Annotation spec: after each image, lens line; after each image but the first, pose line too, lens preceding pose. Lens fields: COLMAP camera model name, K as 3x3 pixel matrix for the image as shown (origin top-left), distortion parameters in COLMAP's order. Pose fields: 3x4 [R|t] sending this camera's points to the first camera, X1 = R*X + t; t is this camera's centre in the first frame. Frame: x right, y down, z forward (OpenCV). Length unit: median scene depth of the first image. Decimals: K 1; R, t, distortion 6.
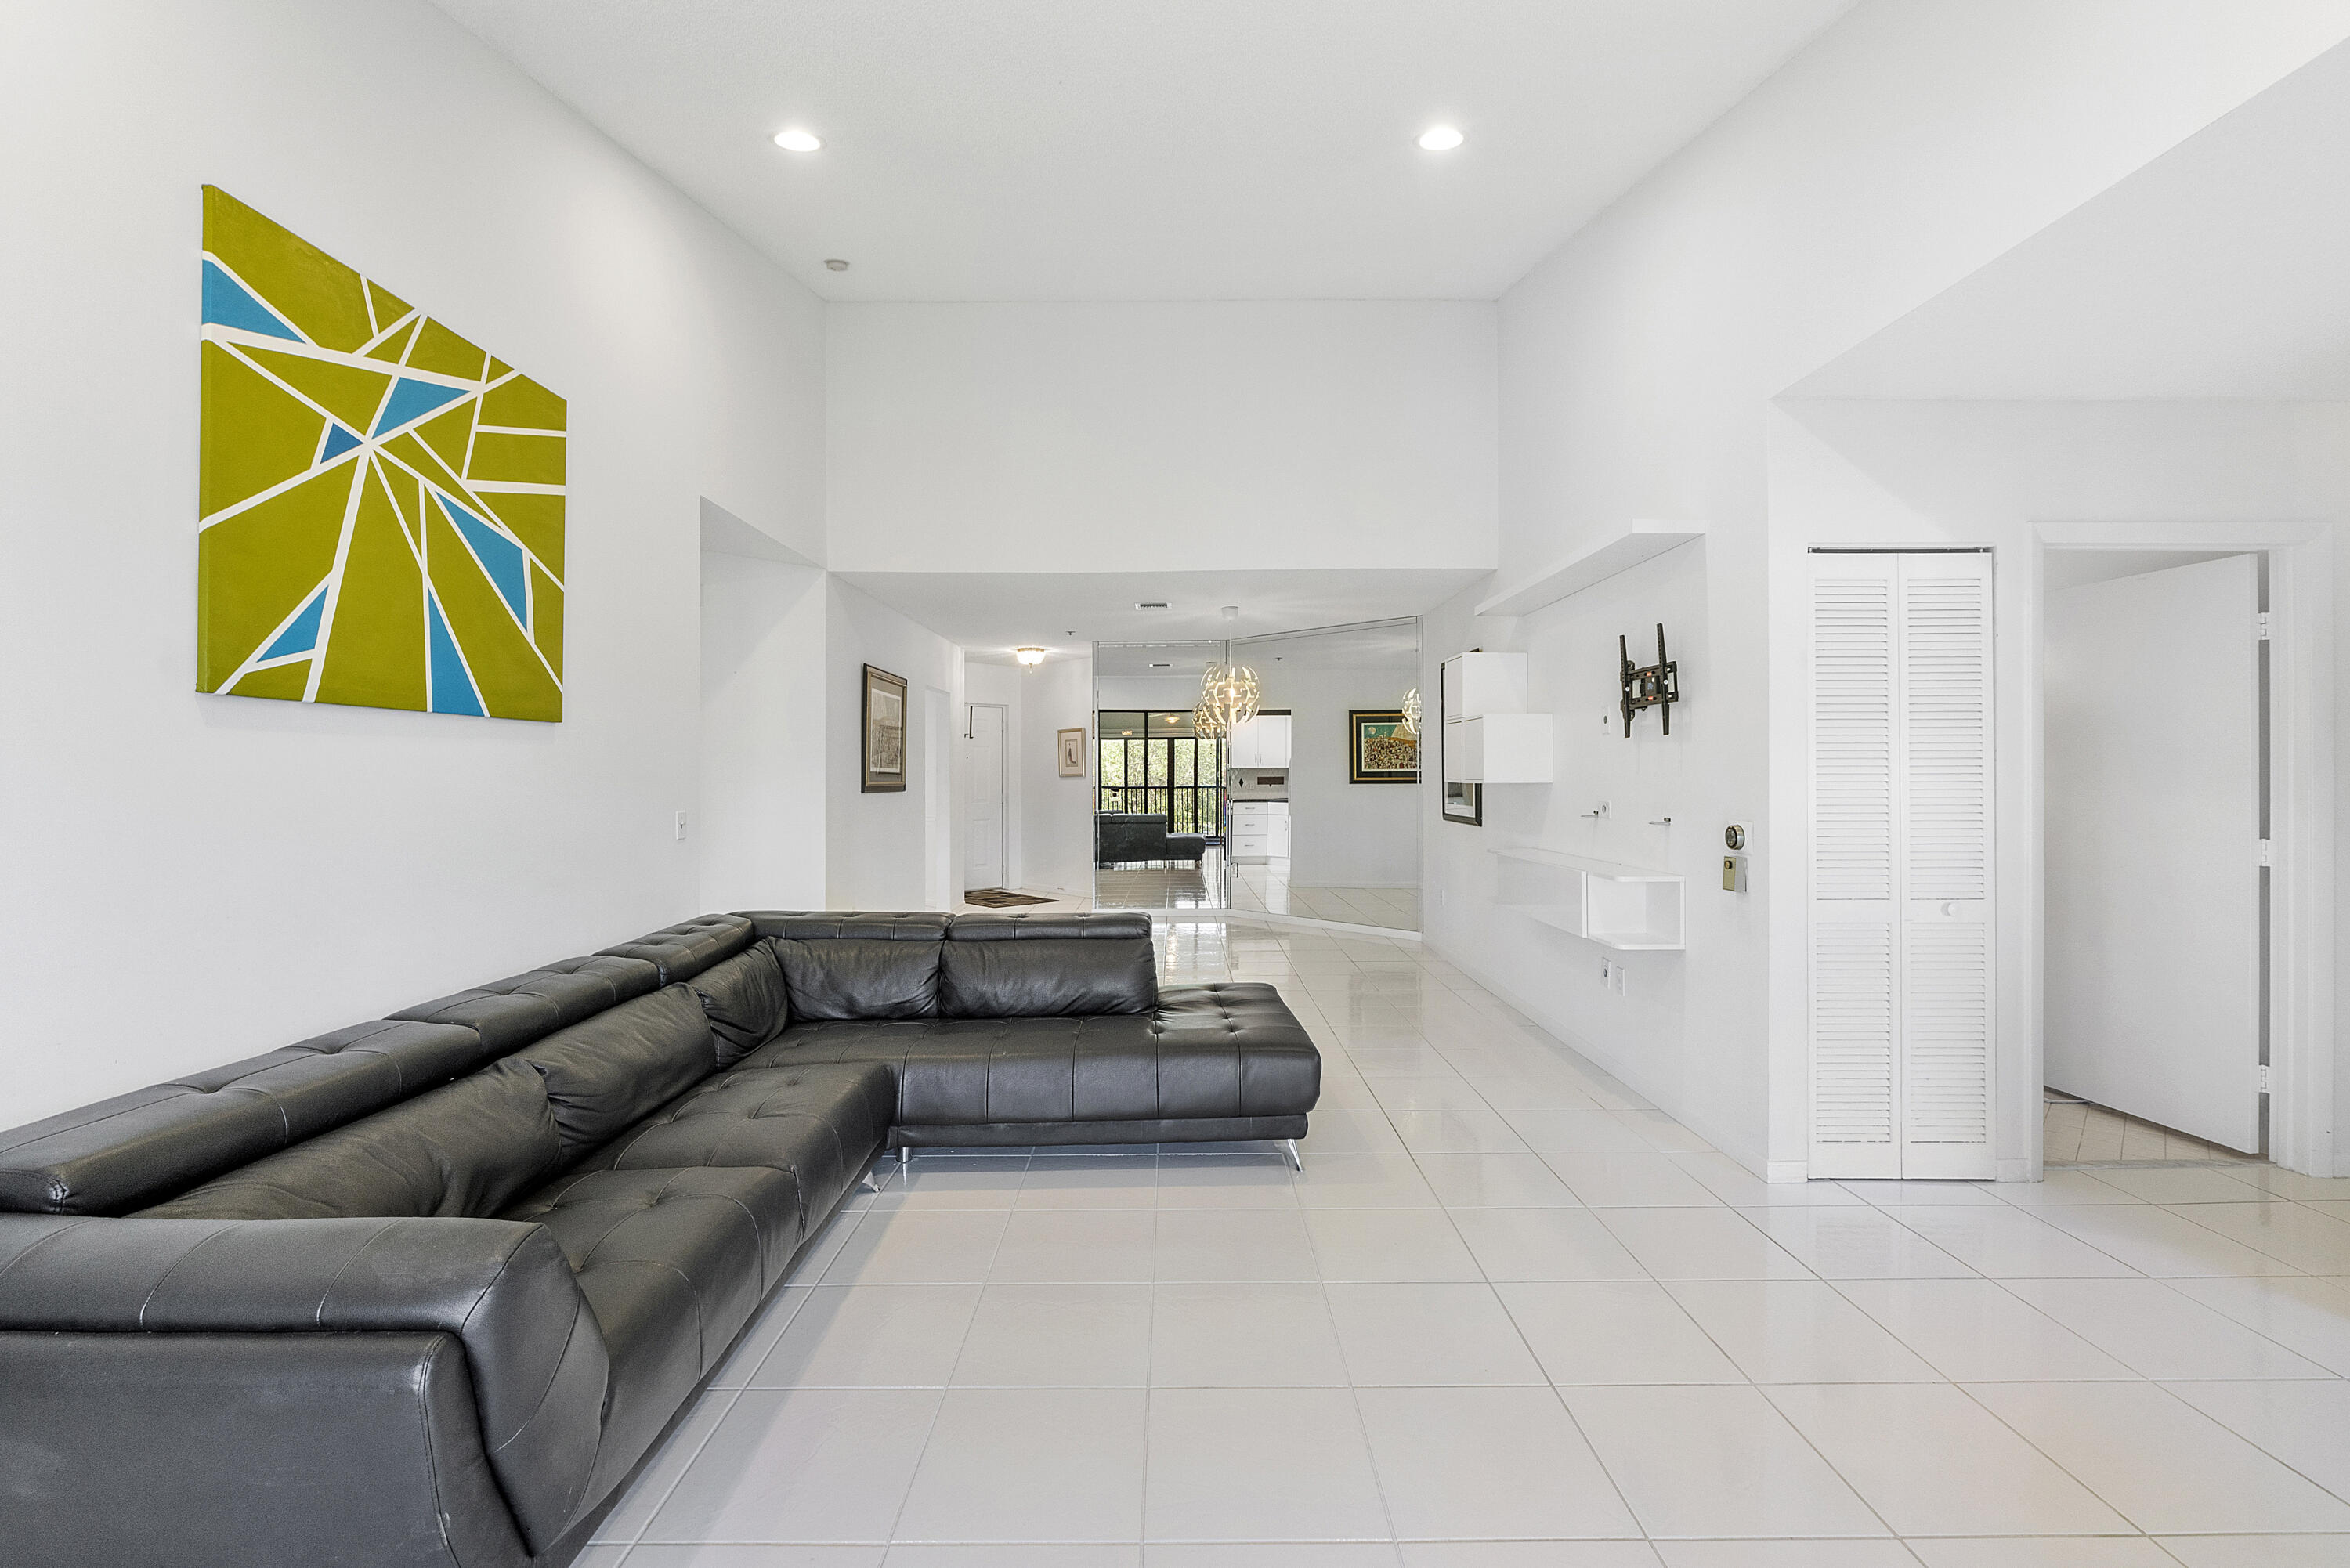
lens RADIAL K [[995.6, 0, 1181.5], [0, 995.6, 777.6], [0, 0, 1]] dist [-0.011168, -0.000209]
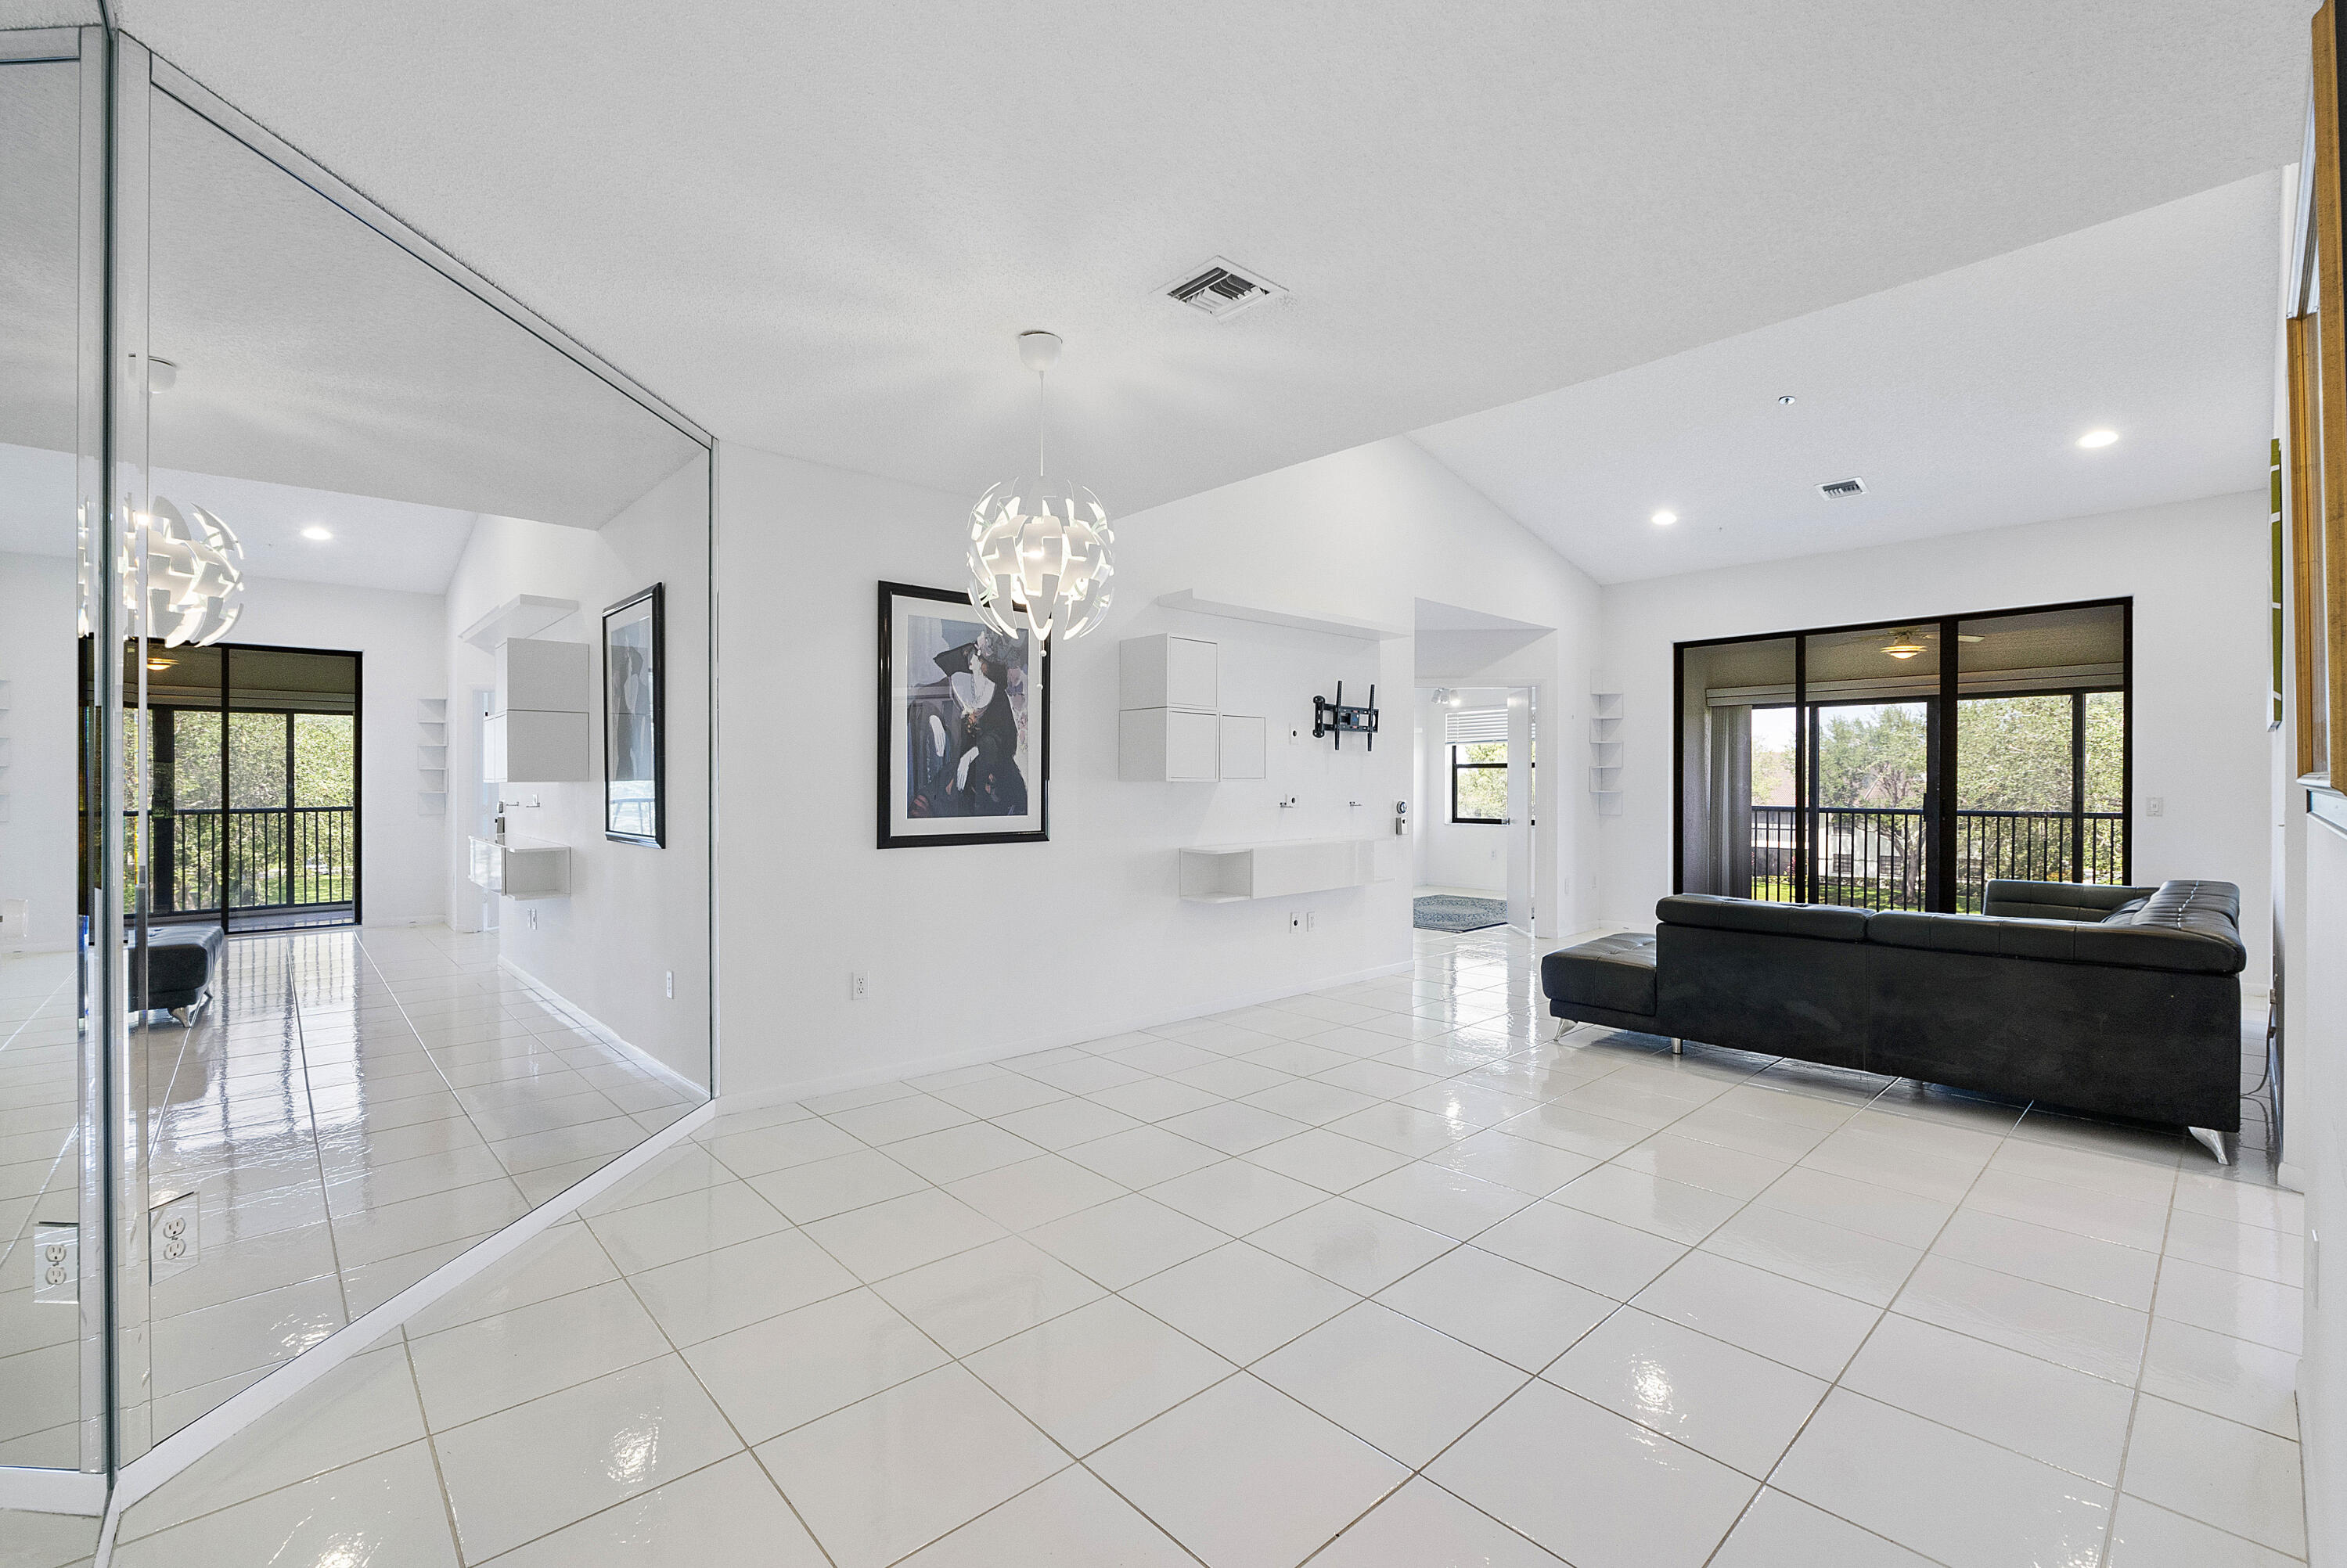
lens RADIAL K [[994.3, 0, 1180.0], [0, 994.3, 777.7], [0, 0, 1]] dist [-0.011168, -0.000209]
pose [[-0.671497, 0.008494, 0.740959, -0.626344], [0.004806, 0.999963, -0.007108, 0.013796], [-0.740992, -0.001212, -0.671513, 2.736316]]
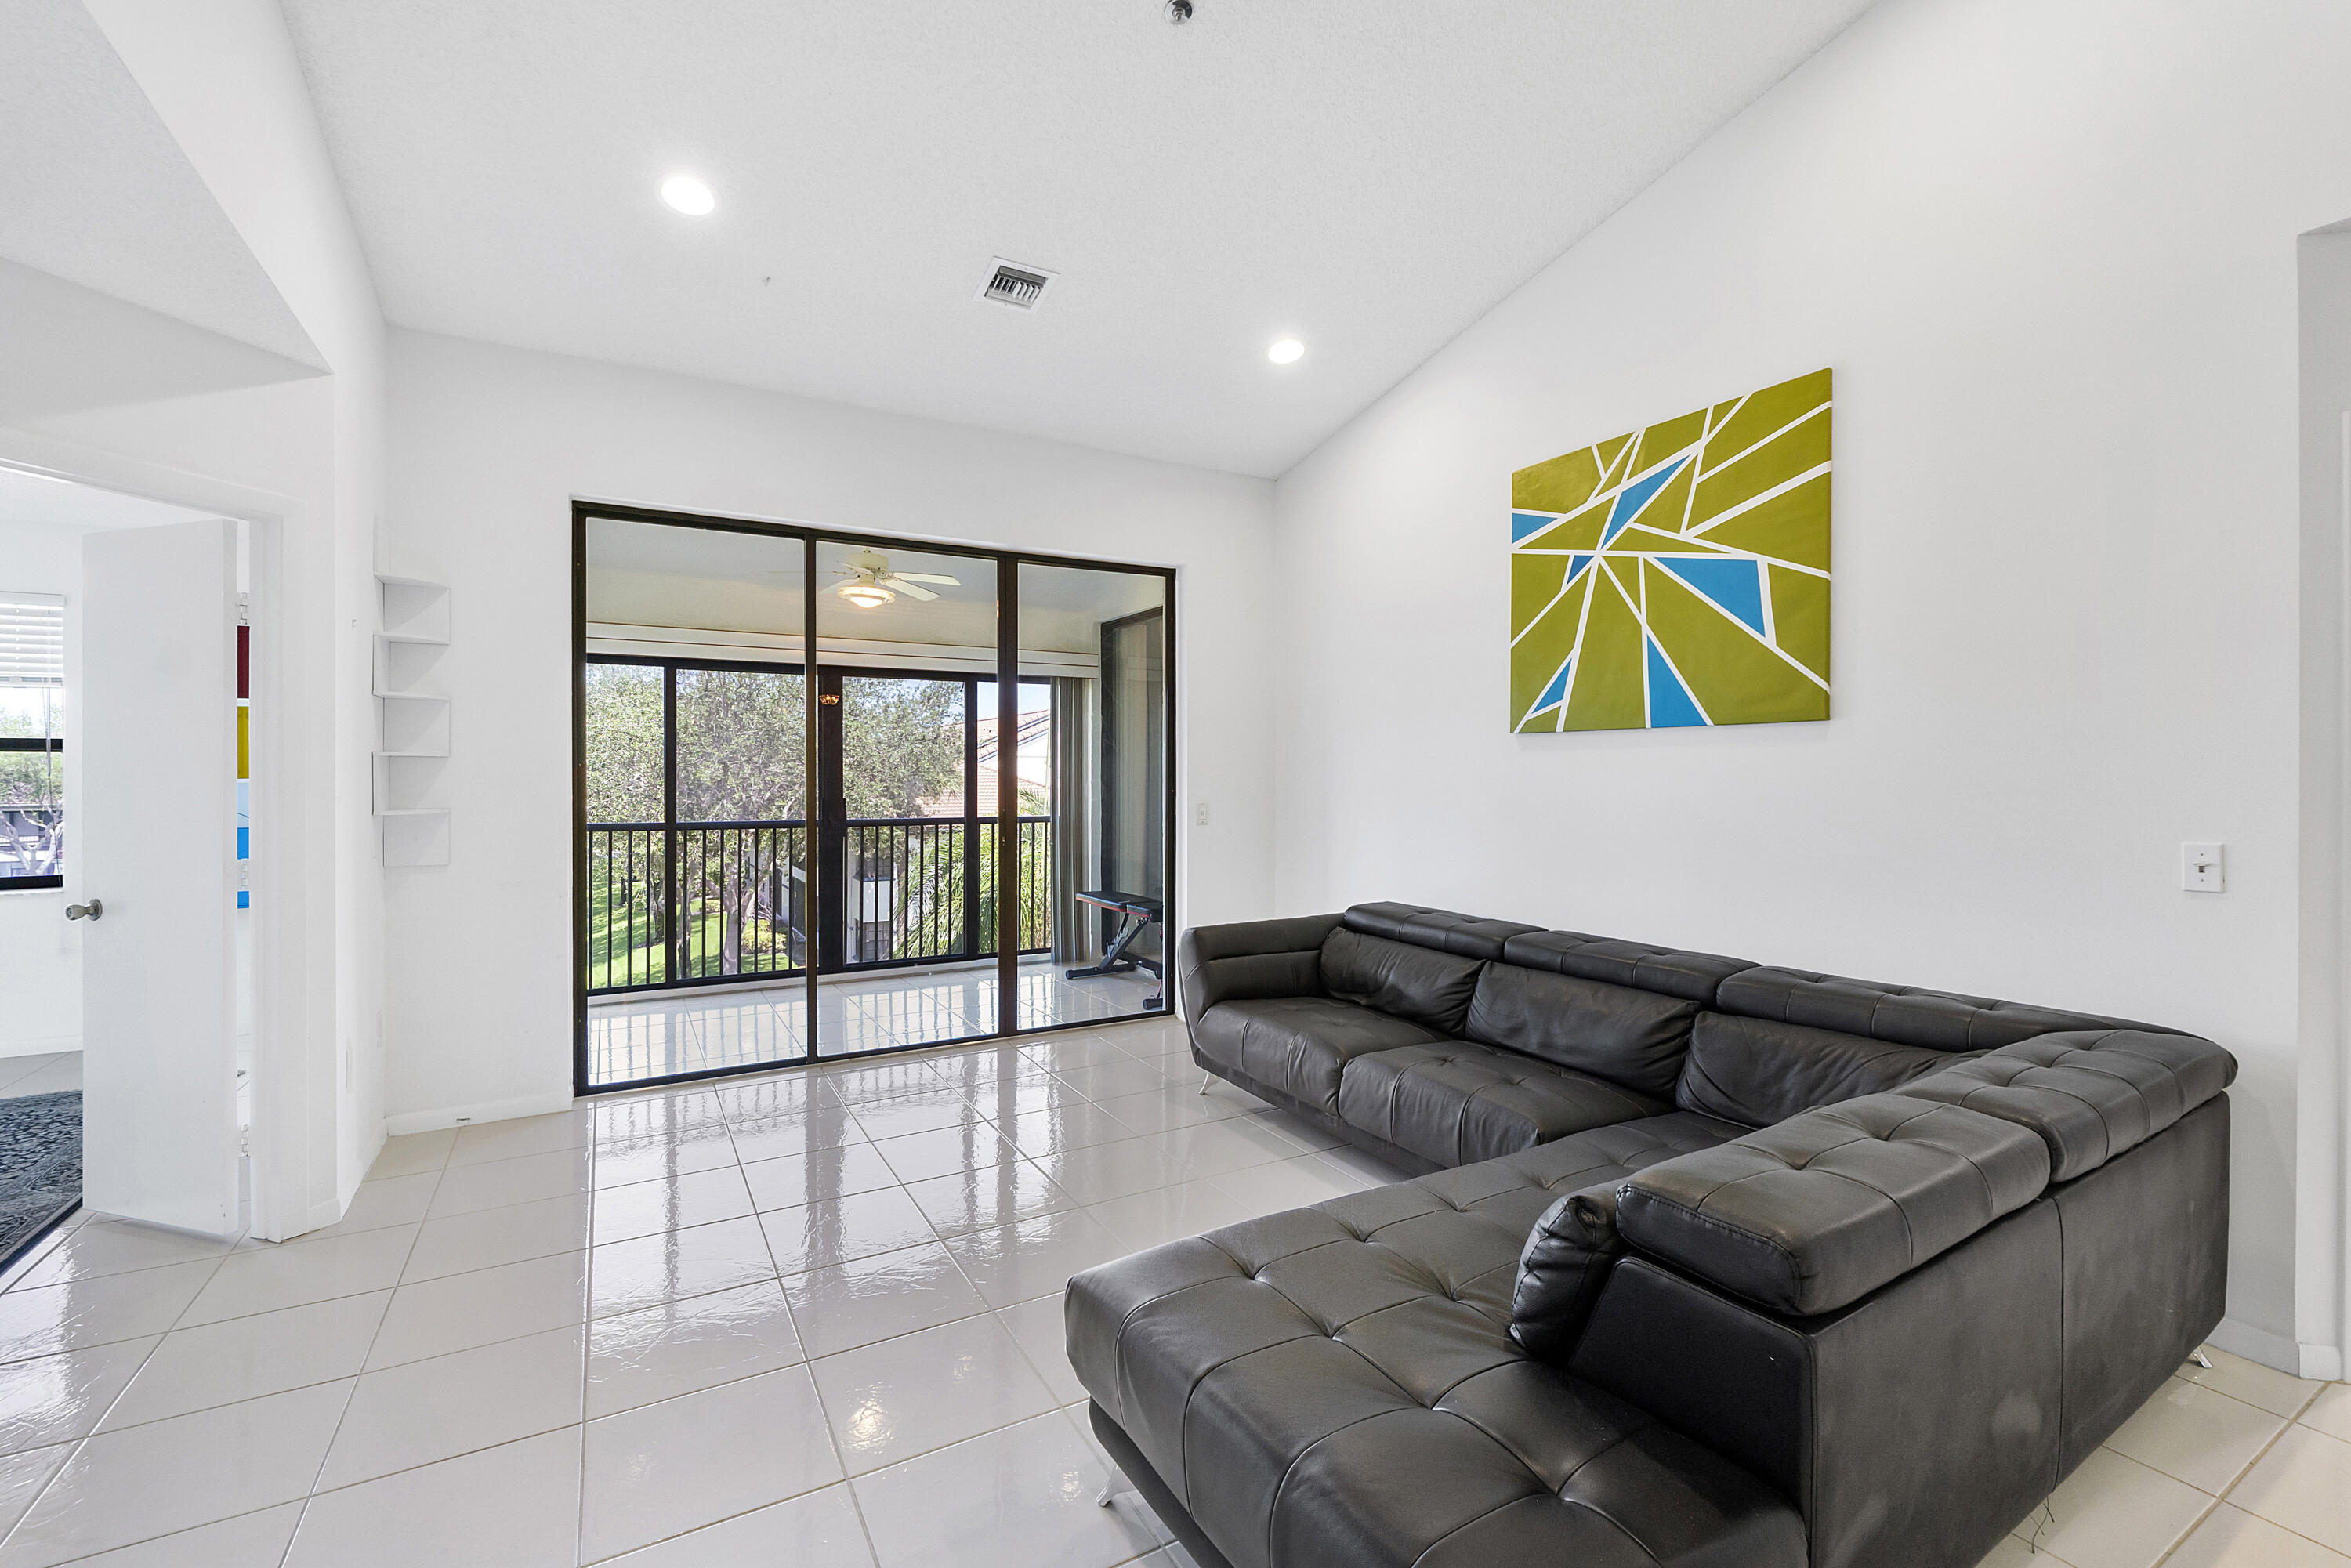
lens RADIAL K [[1007.6, 0, 1166.2], [0, 1007.6, 771.6], [0, 0, 1]] dist [0.000512, -0.000034]
pose [[-0.874027, 0.001350, -0.485875, 0.371996], [0.000740, 0.999999, 0.001447, -0.009073], [0.485877, 0.000905, -0.874027, 1.536220]]
